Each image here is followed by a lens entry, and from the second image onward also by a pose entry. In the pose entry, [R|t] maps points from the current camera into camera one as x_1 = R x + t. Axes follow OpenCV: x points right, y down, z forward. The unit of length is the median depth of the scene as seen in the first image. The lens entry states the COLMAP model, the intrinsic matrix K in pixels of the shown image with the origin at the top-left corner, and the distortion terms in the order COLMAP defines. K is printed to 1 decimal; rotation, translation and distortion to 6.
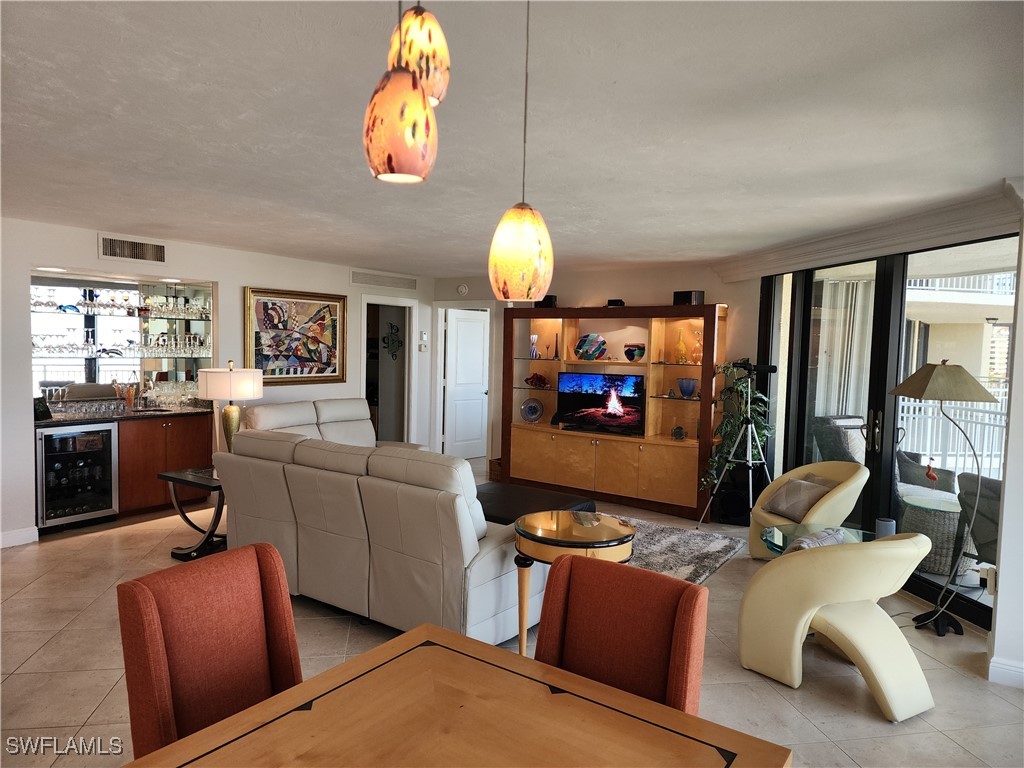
lens RADIAL K [[683.3, 0, 506.7], [0, 683.3, 387.7], [0, 0, 1]] dist [0.068469, -0.051900]
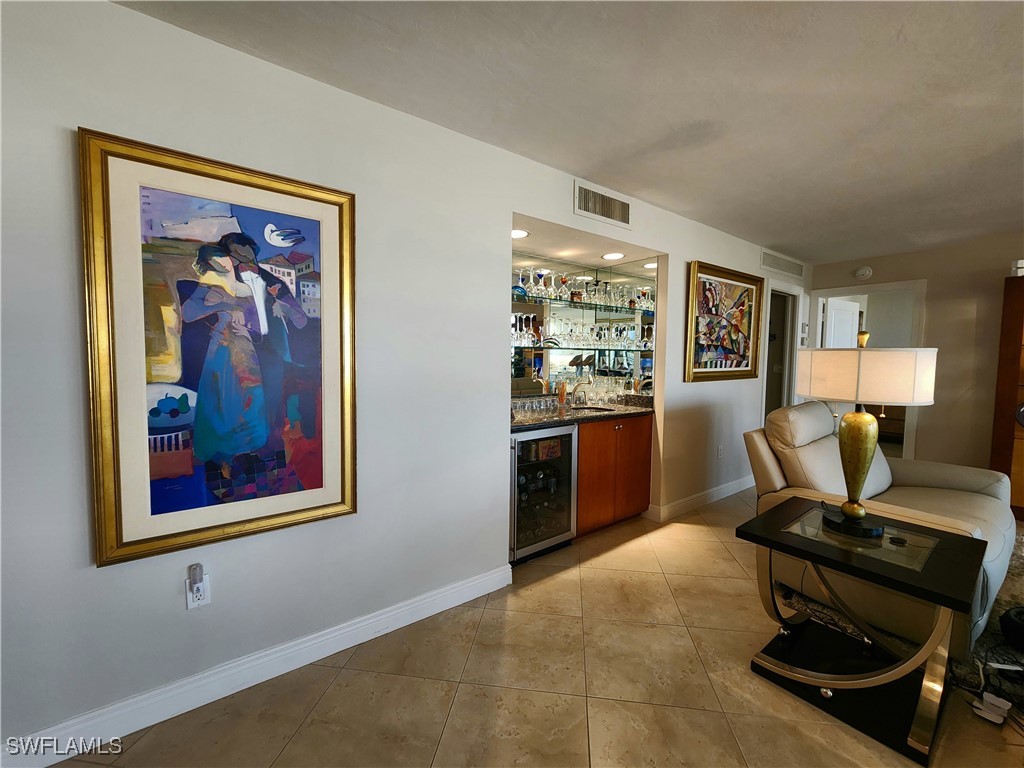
lens RADIAL K [[422.1, 0, 511.9], [0, 422.1, 382.7], [0, 0, 1]] dist [-0.004436, 0.002567]
pose [[0.954789, 0.005857, -0.297226, -0.478706], [-0.007115, 0.999970, -0.003149, 0.003088], [0.297199, 0.005121, 0.954802, 0.500989]]
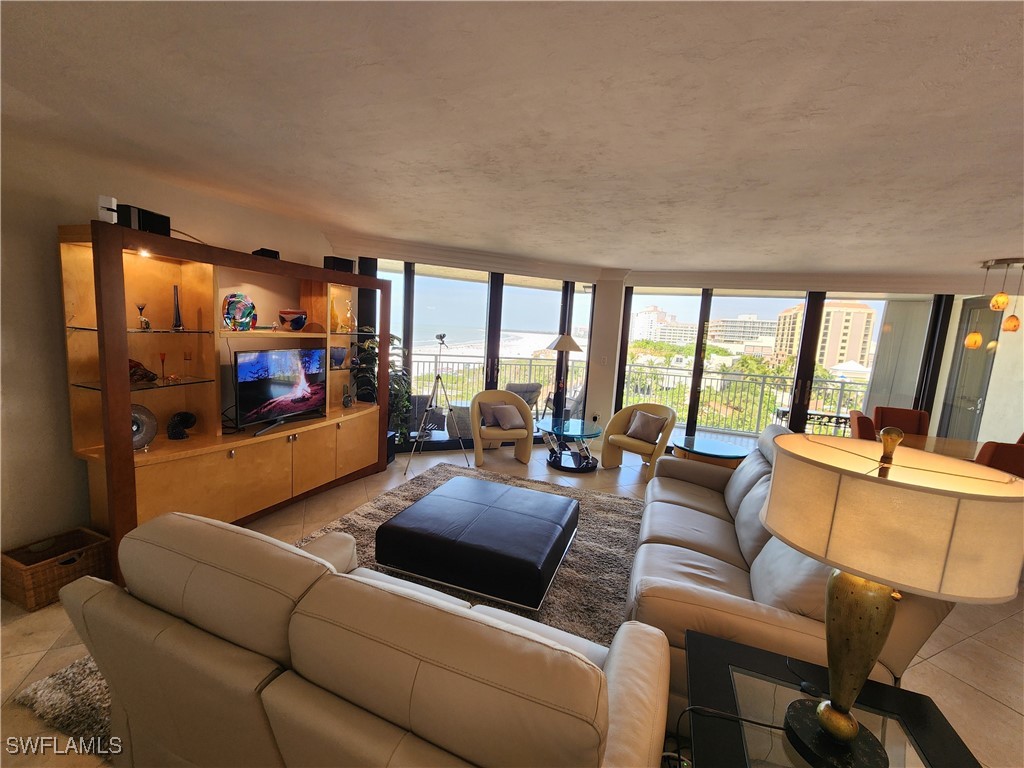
lens RADIAL K [[422.1, 0, 508.7], [0, 422.1, 384.8], [0, 0, 1]] dist [-0.004436, 0.002567]
pose [[-0.249177, -0.166373, 0.954060, -0.444765], [-0.005246, 0.985351, 0.170460, -0.073111], [-0.968444, 0.037470, -0.246399, 1.018967]]
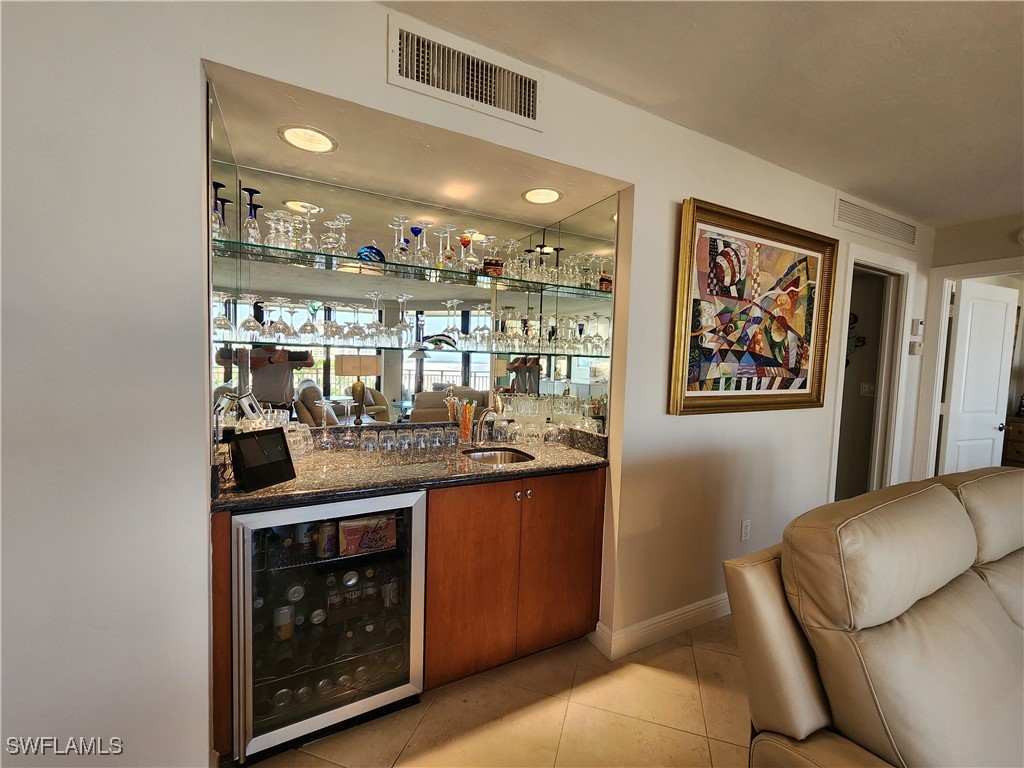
lens RADIAL K [[422.1, 0, 513.7], [0, 422.1, 384.7], [0, 0, 1]] dist [-0.004436, 0.002567]
pose [[0.892369, 0.032497, -0.450136, -0.385600], [-0.038982, 0.999227, -0.005142, -0.017642], [0.449621, 0.022136, 0.892945, 0.771015]]
